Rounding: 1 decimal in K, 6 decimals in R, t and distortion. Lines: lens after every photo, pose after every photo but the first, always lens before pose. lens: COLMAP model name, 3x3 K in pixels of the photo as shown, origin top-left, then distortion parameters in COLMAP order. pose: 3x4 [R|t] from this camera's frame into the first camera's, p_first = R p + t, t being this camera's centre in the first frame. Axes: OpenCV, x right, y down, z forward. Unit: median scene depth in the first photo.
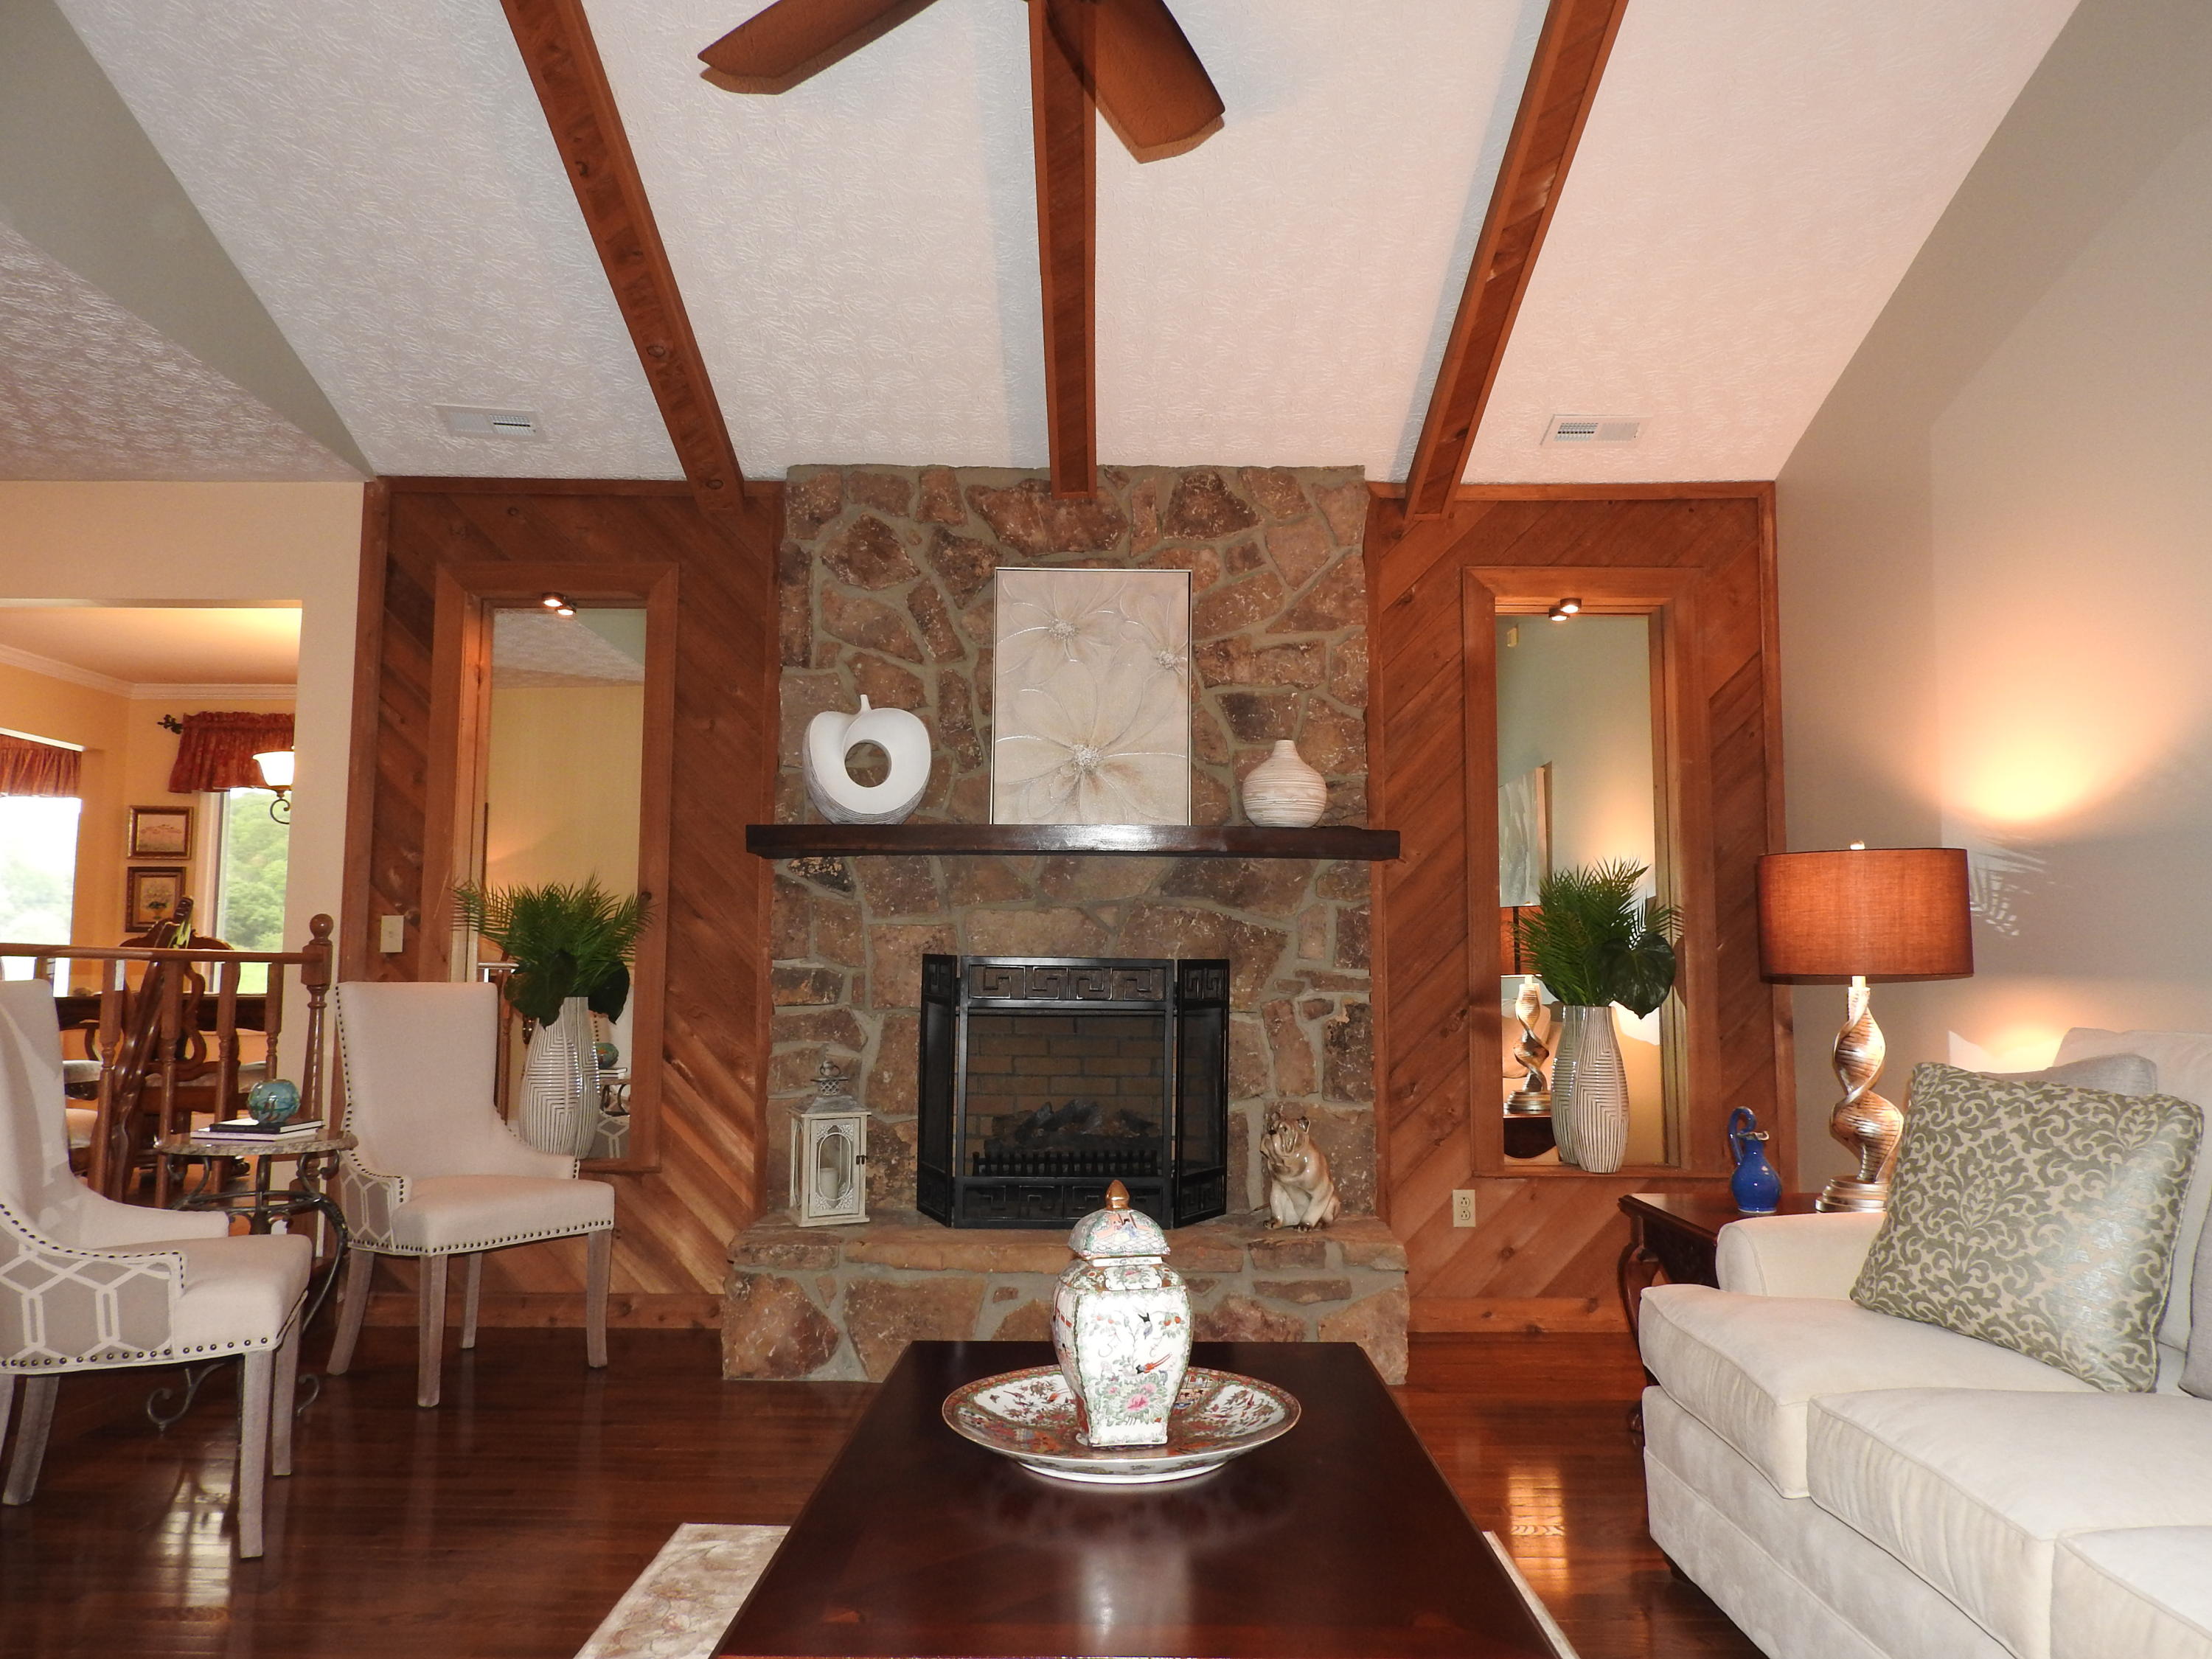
lens RADIAL K [[1575.0, 0, 1106.0], [0, 1575.0, 829.5], [0, 0, 1]] dist [0.006972, 0.002127]
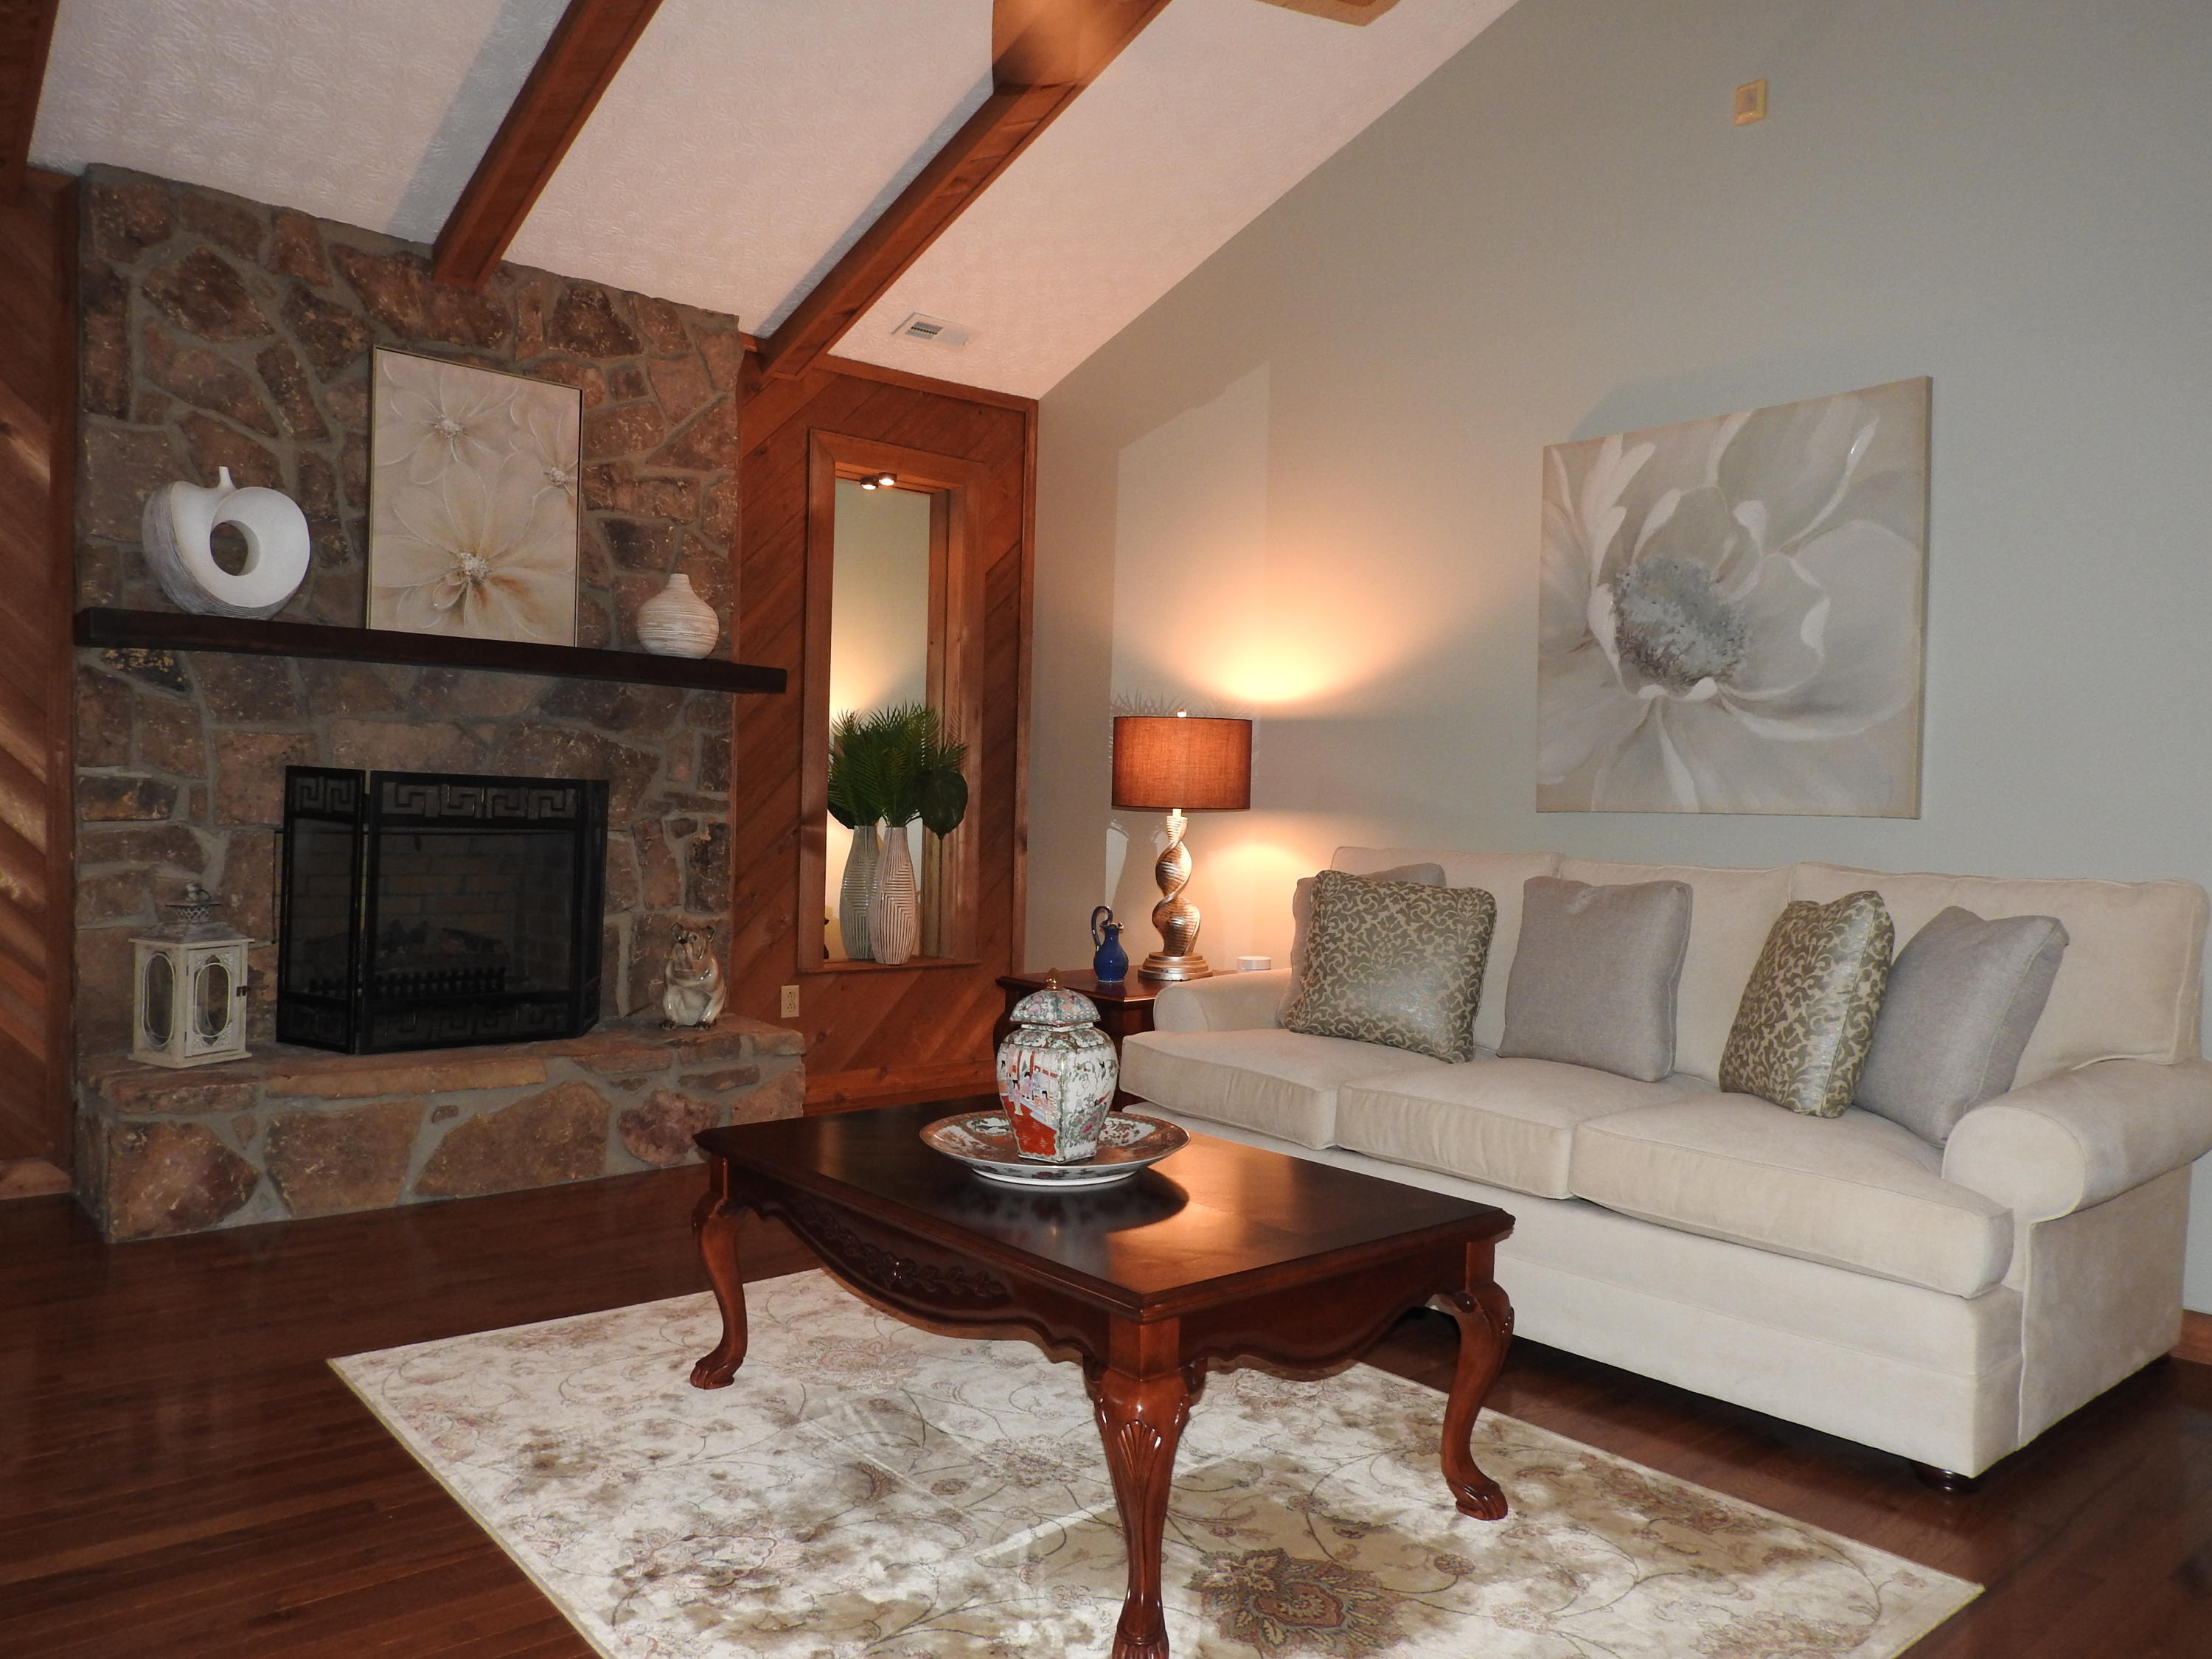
lens RADIAL K [[1575.0, 0, 1106.0], [0, 1575.0, 829.5], [0, 0, 1]] dist [0.006972, 0.002127]
pose [[0.760364, 0.004728, 0.649480, -0.342601], [-0.081966, 0.992677, 0.088734, -0.003920], [-0.644304, -0.120705, 0.755184, 0.003312]]
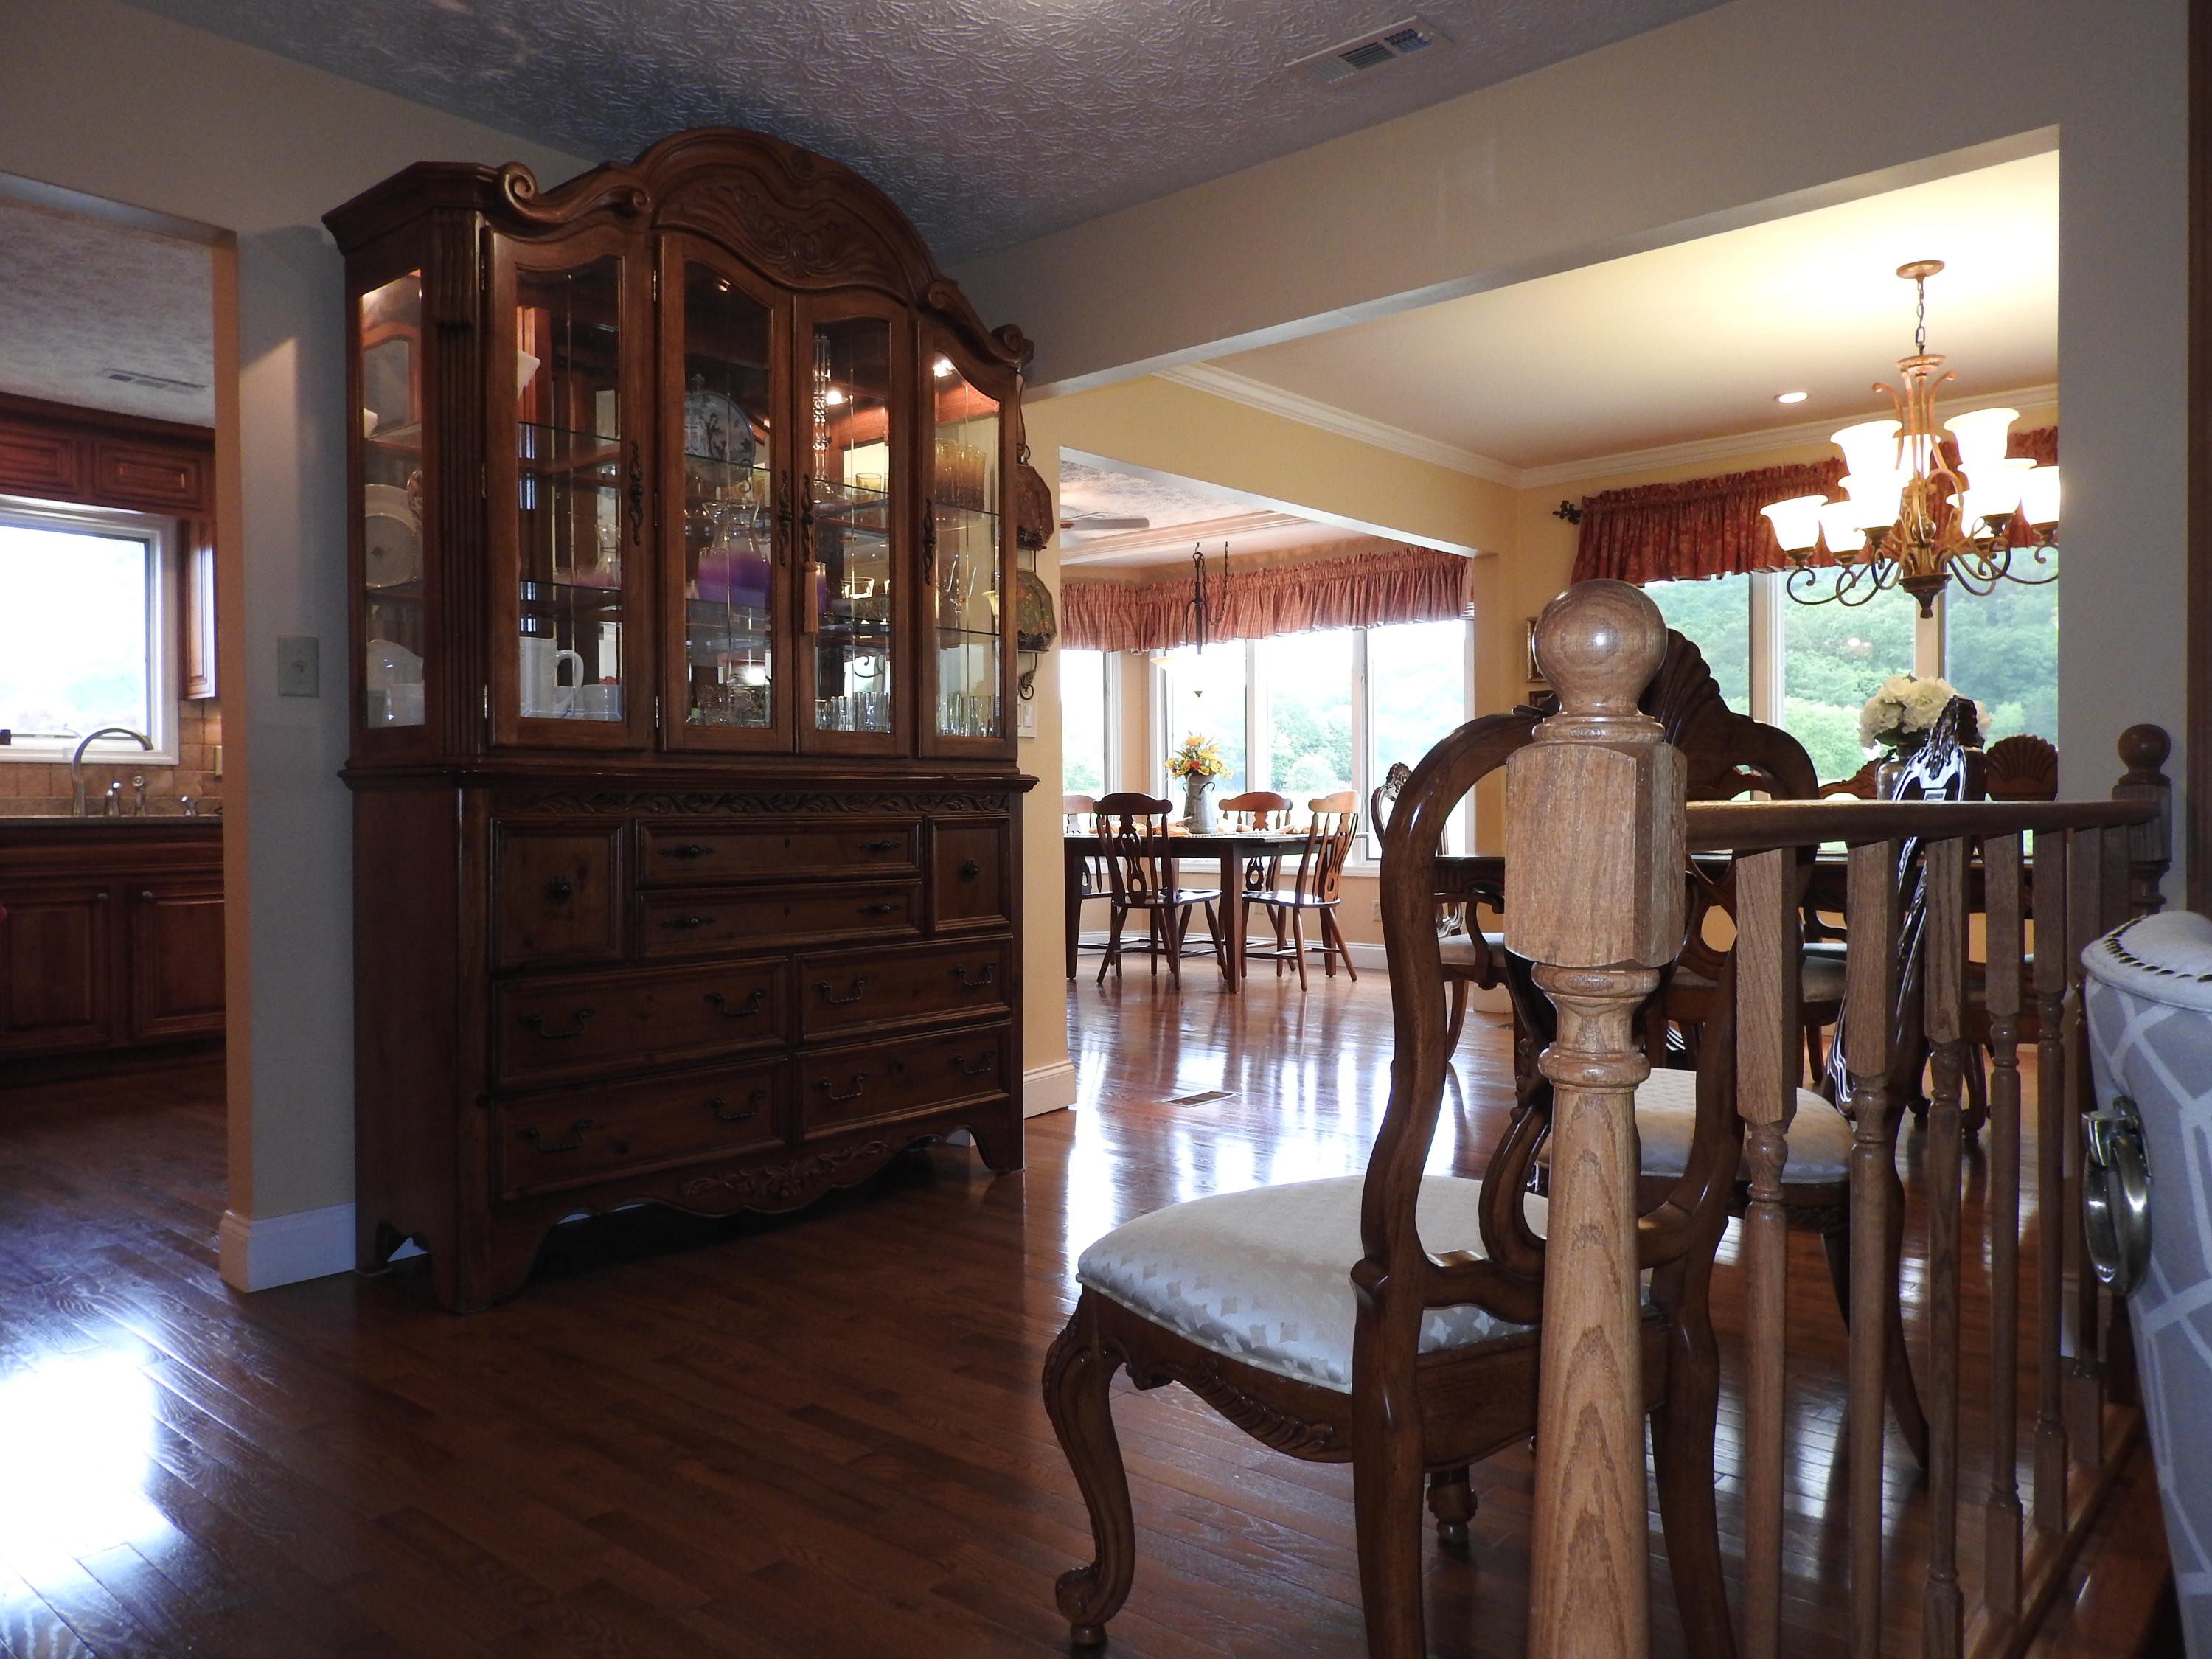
lens RADIAL K [[1575.0, 0, 1106.0], [0, 1575.0, 829.5], [0, 0, 1]] dist [0.006972, 0.002127]
pose [[0.751119, -0.005087, -0.660147, -0.419188], [0.077370, 0.993757, 0.080375, 0.020179], [0.655617, -0.111447, 0.746824, 0.395300]]
